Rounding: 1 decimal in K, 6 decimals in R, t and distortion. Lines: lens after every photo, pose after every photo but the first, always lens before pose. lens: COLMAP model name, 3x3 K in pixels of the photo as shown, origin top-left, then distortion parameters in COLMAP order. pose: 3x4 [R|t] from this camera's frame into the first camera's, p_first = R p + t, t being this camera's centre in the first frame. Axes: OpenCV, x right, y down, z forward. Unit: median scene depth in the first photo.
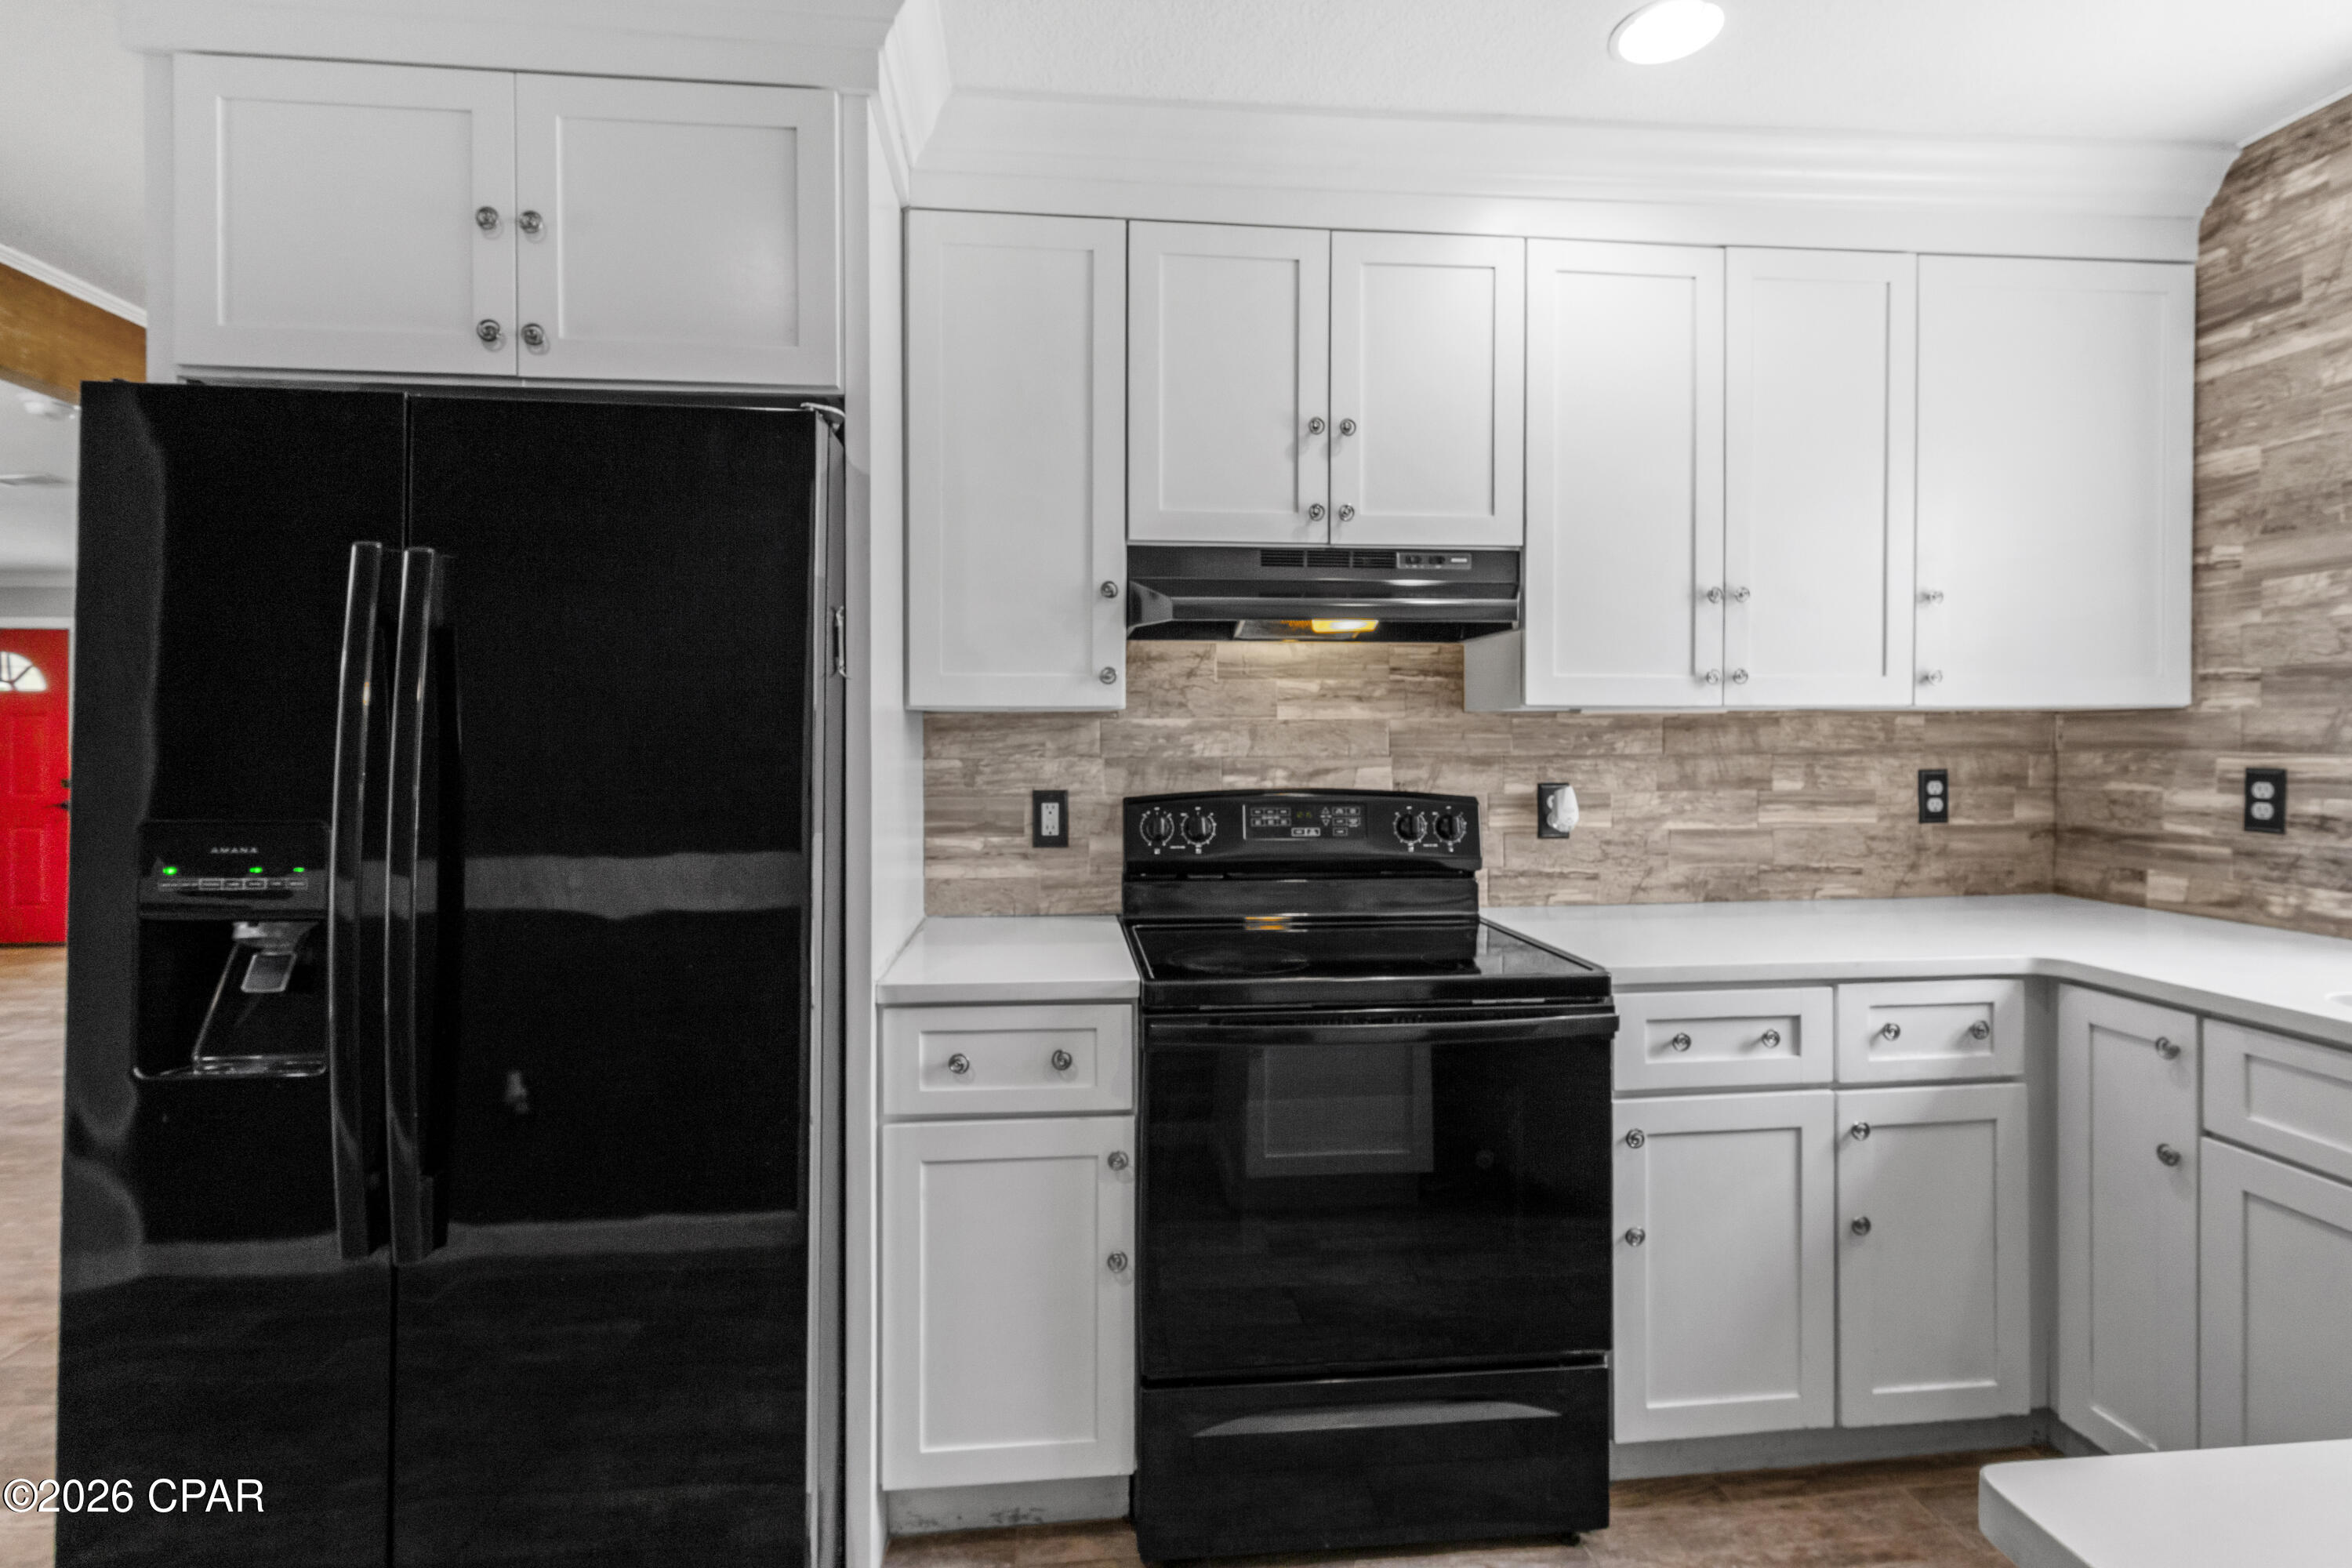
lens RADIAL K [[1101.2, 0, 1154.3], [0, 1101.2, 748.9], [0, 0, 1]] dist [0.002733, -0.000390]
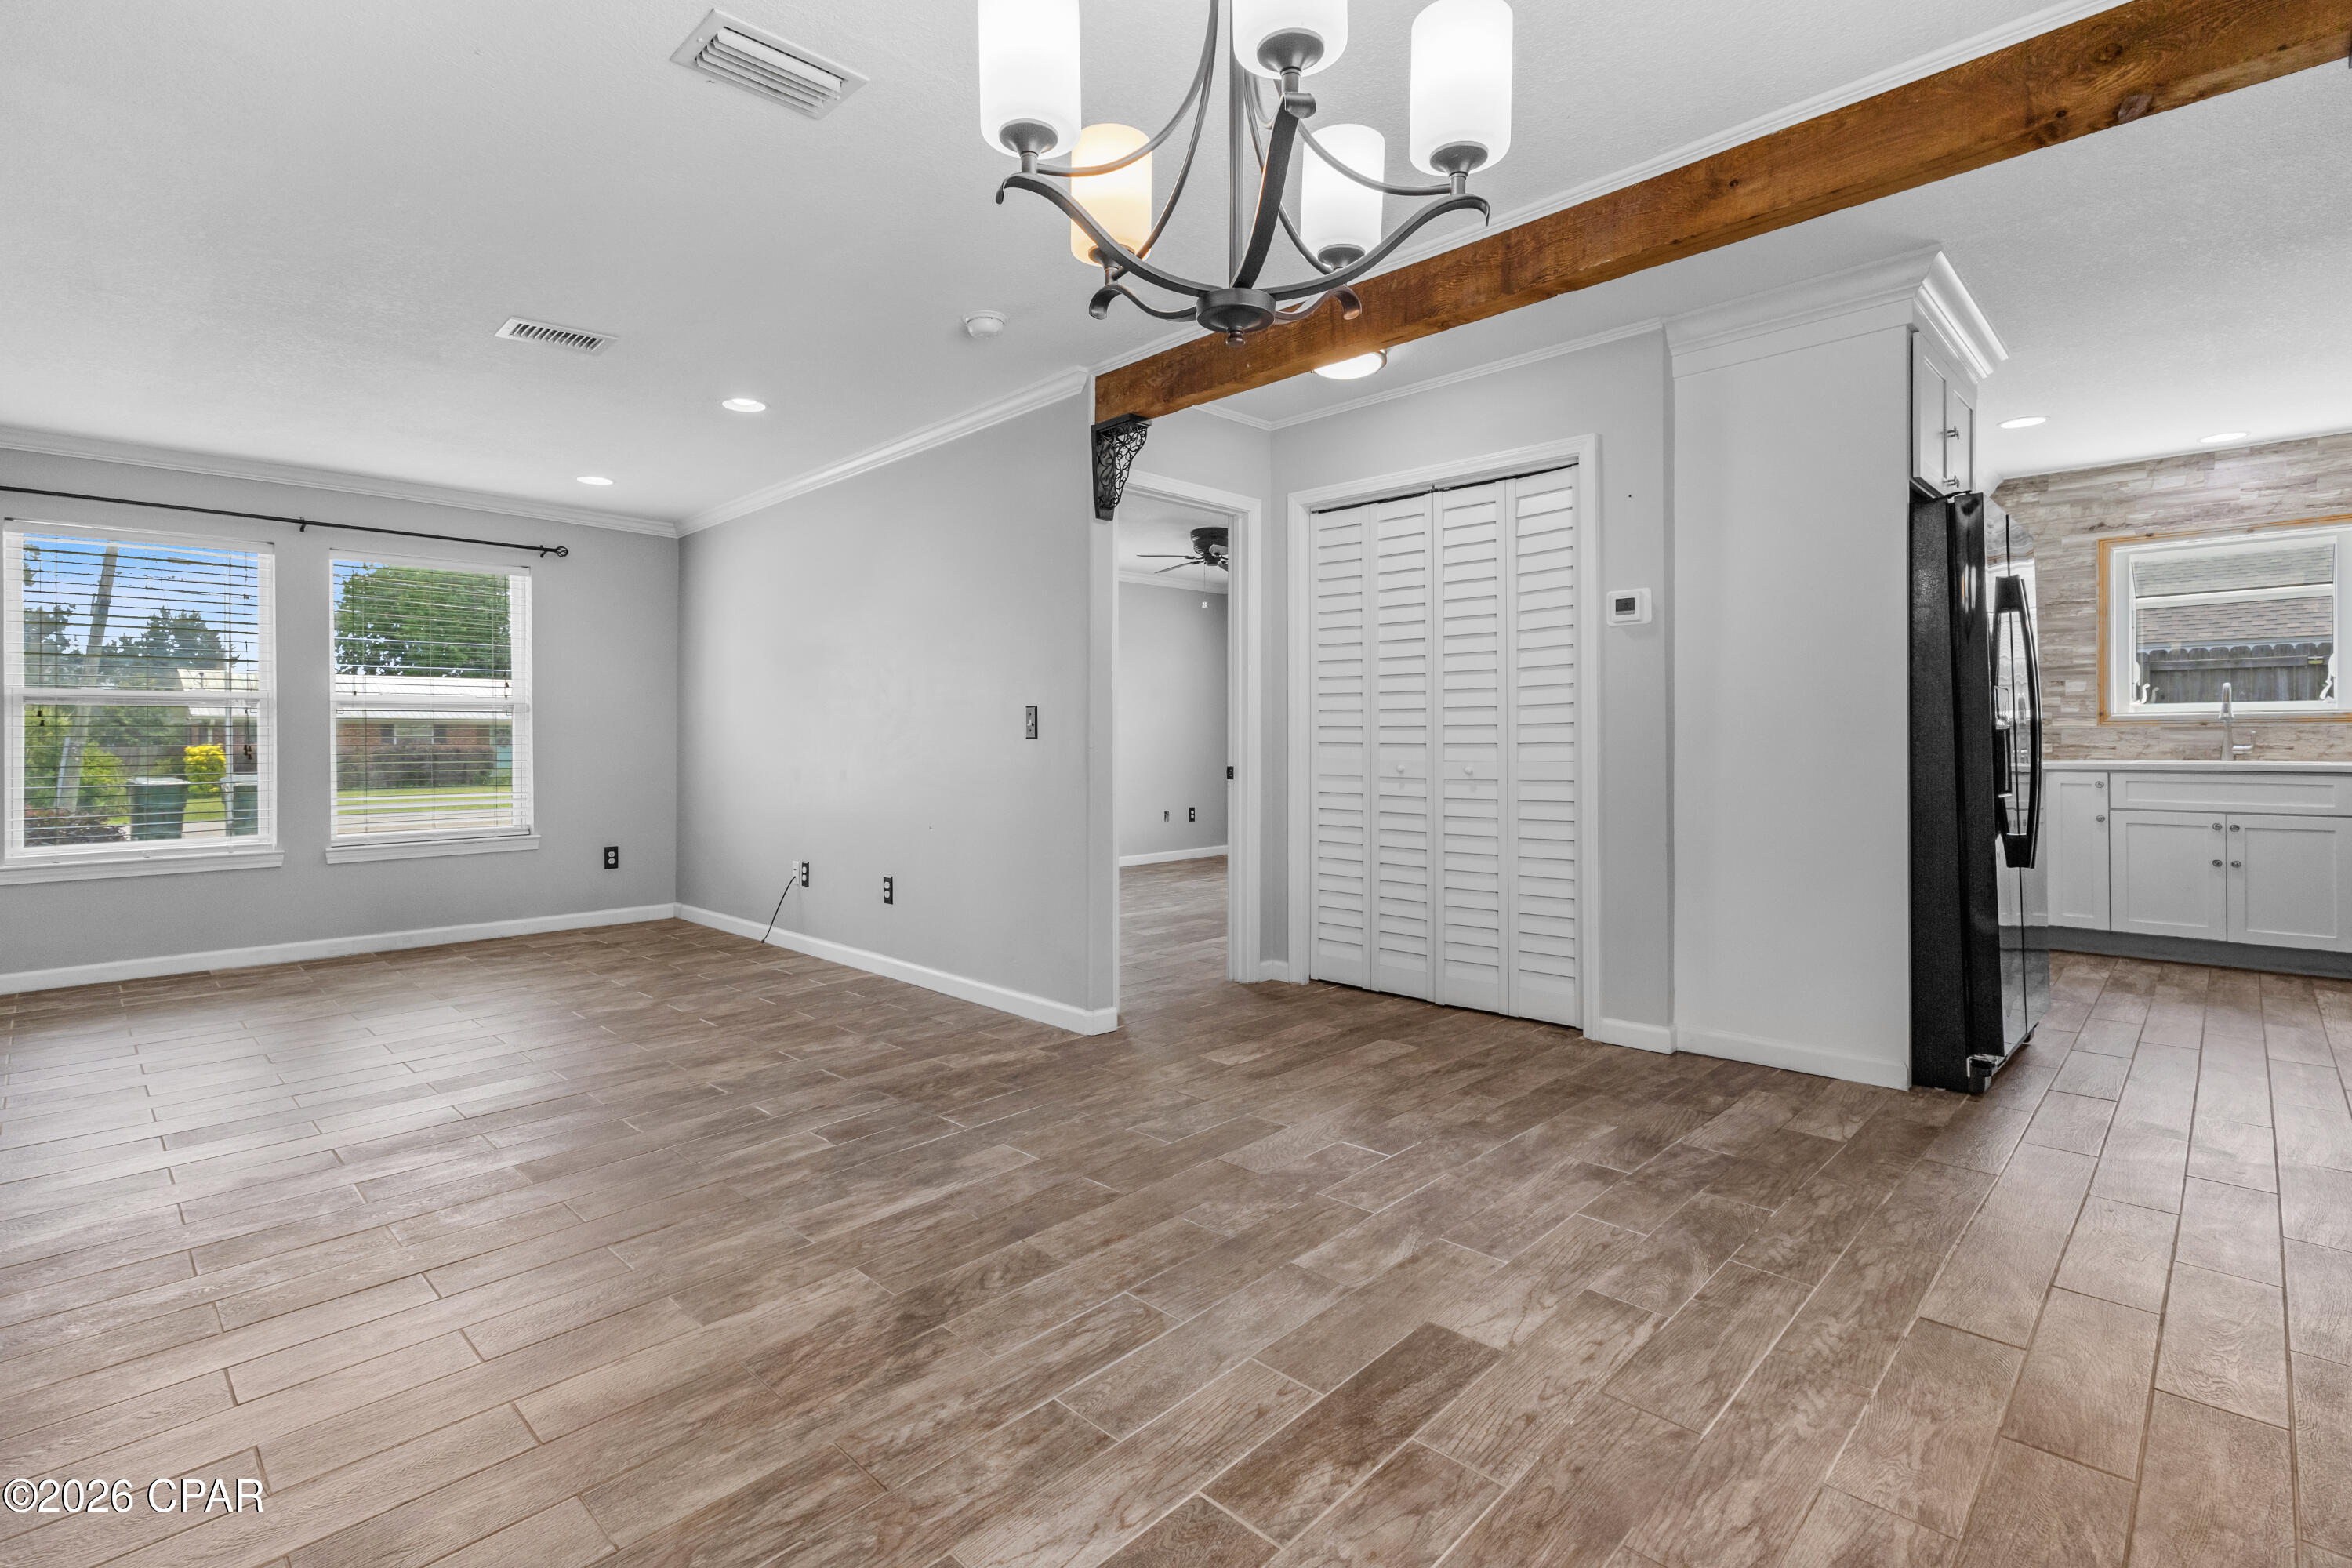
lens RADIAL K [[1101.2, 0, 1156.7], [0, 1101.2, 740.2], [0, 0, 1]] dist [0.002733, -0.000390]
pose [[0.768802, 0.001725, 0.639485, -2.346848], [0.005947, 0.999934, -0.009847, 0.121033], [-0.639459, 0.011374, 0.768741, 0.231335]]
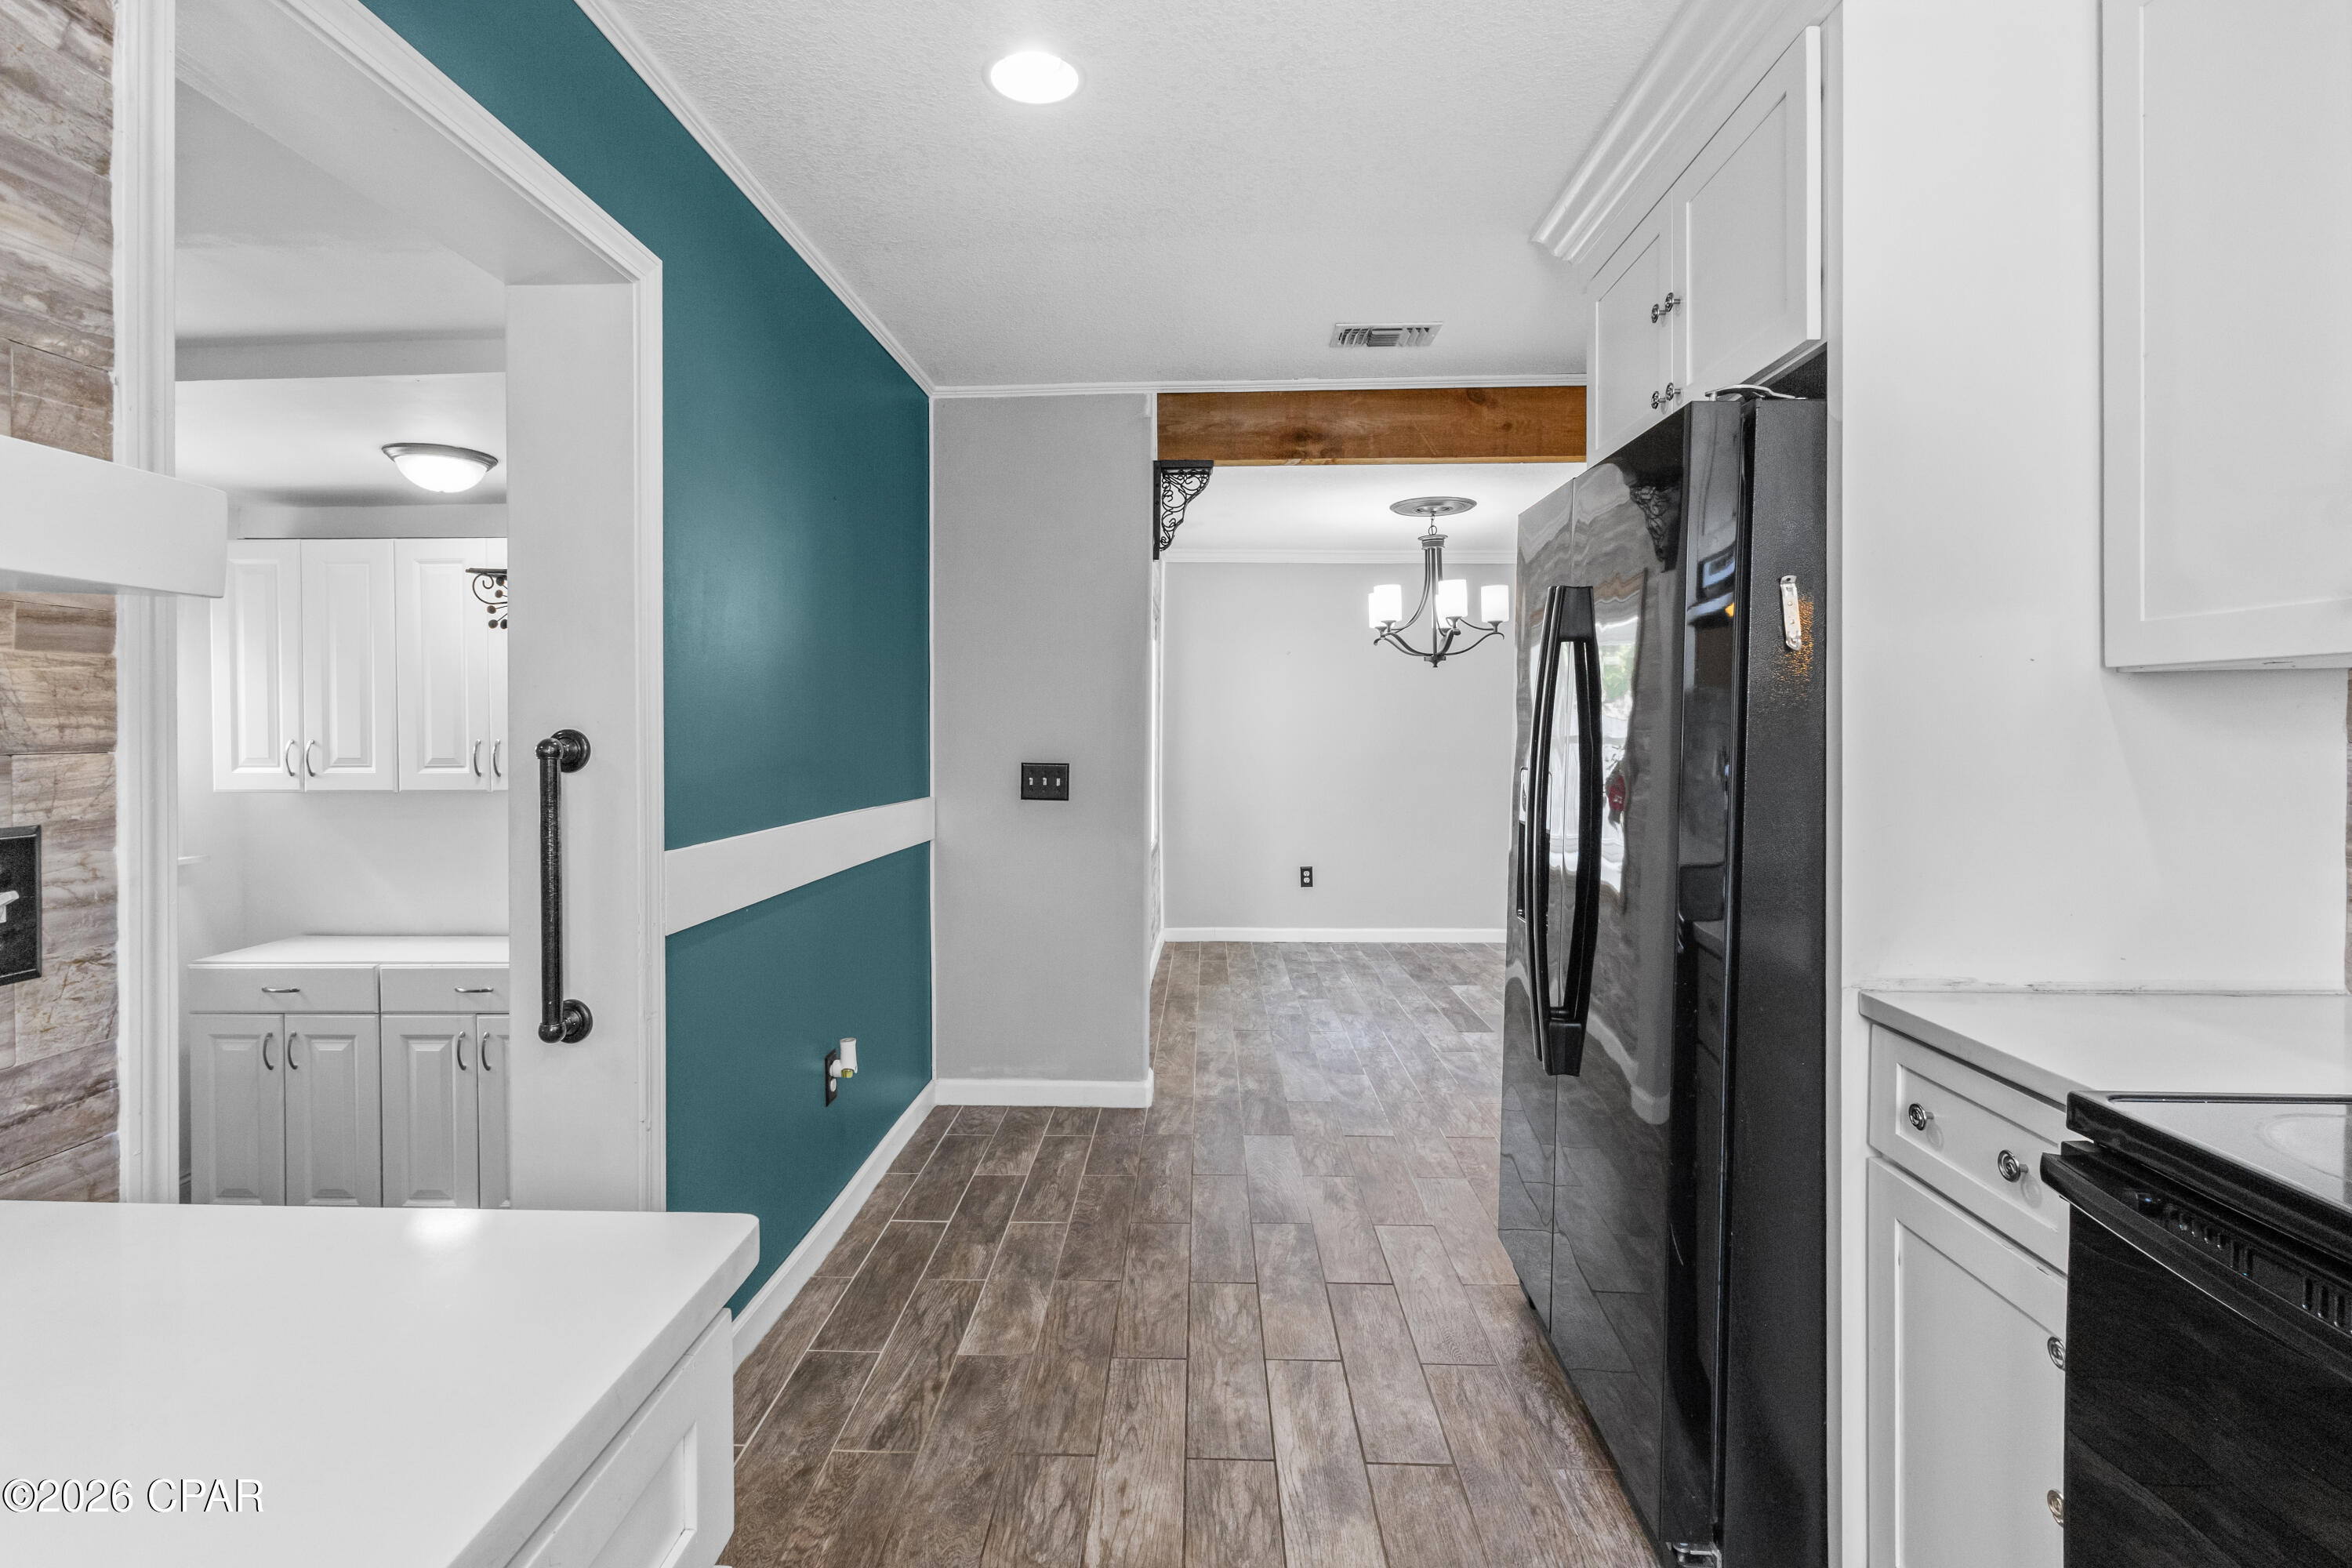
lens RADIAL K [[1101.2, 0, 1199.6], [0, 1101.2, 733.4], [0, 0, 1]] dist [0.002733, -0.000390]
pose [[-0.109524, 0.008050, -0.993952, 0.539582], [-0.002772, 0.999961, 0.008404, -0.000745], [0.993980, 0.003676, -0.109497, 0.442505]]
